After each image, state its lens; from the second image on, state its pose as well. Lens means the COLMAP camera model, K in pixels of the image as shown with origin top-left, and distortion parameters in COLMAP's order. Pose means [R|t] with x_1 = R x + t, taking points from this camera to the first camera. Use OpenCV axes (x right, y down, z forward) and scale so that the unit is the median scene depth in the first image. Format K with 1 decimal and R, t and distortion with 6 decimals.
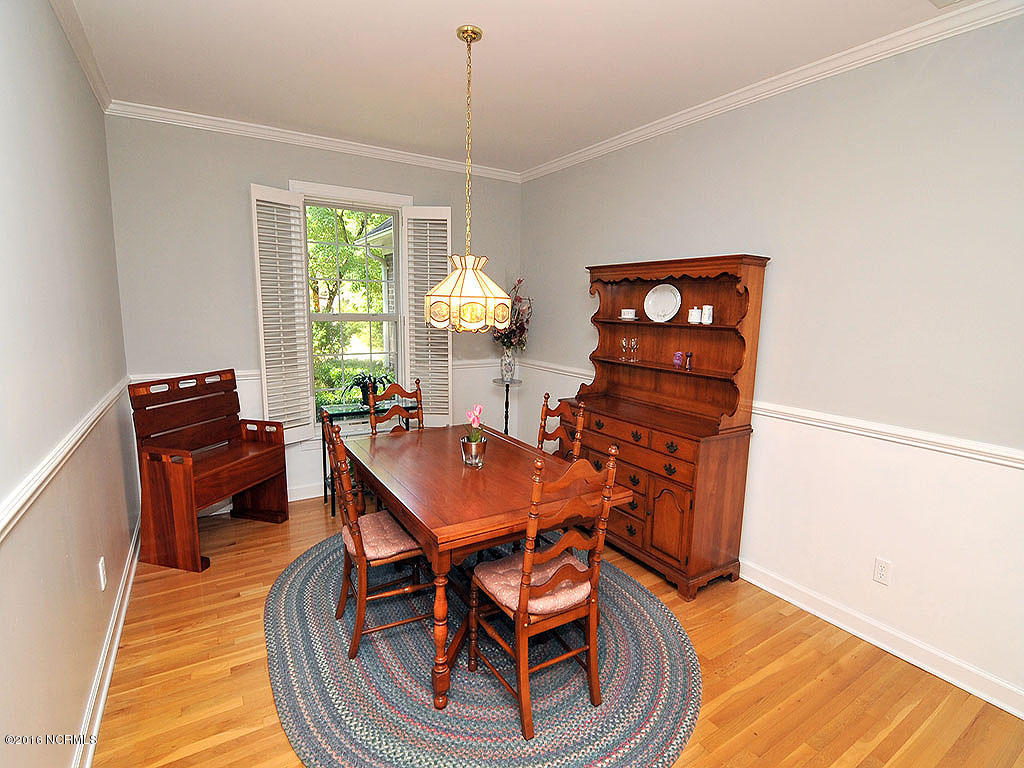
lens RADIAL K [[492.2, 0, 507.7], [0, 492.2, 378.7], [0, 0, 1]] dist [-0.025572, -0.000528]
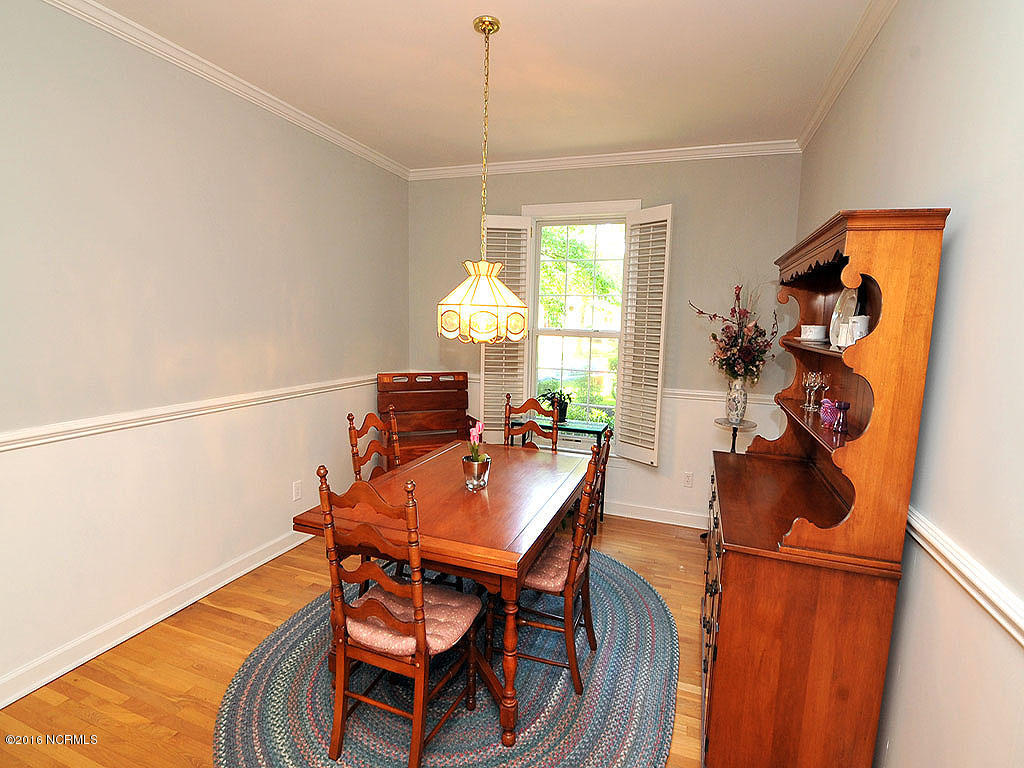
lens RADIAL K [[519.4, 0, 507.0], [0, 519.4, 386.7], [0, 0, 1]] dist [-0.017266, -0.000227]
pose [[0.605081, 0.100938, -0.789740, 0.553370], [-0.131552, 0.990972, 0.025865, -0.033548], [0.785221, 0.088242, 0.612896, 0.330780]]
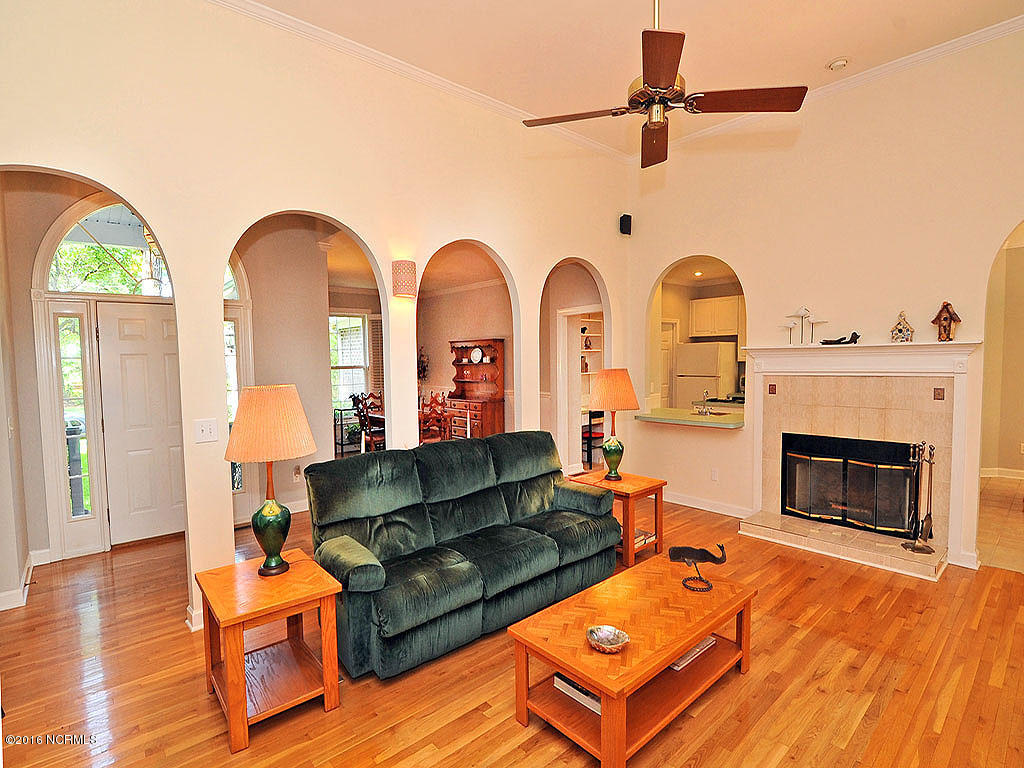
lens RADIAL K [[492.2, 0, 512.4], [0, 492.2, 385.1], [0, 0, 1]] dist [-0.025572, -0.000528]
pose [[0.987260, -0.053412, 0.149886, 0.108742], [0.065756, 0.994732, -0.078643, 0.206934], [-0.144896, 0.087497, 0.985571, -1.501377]]
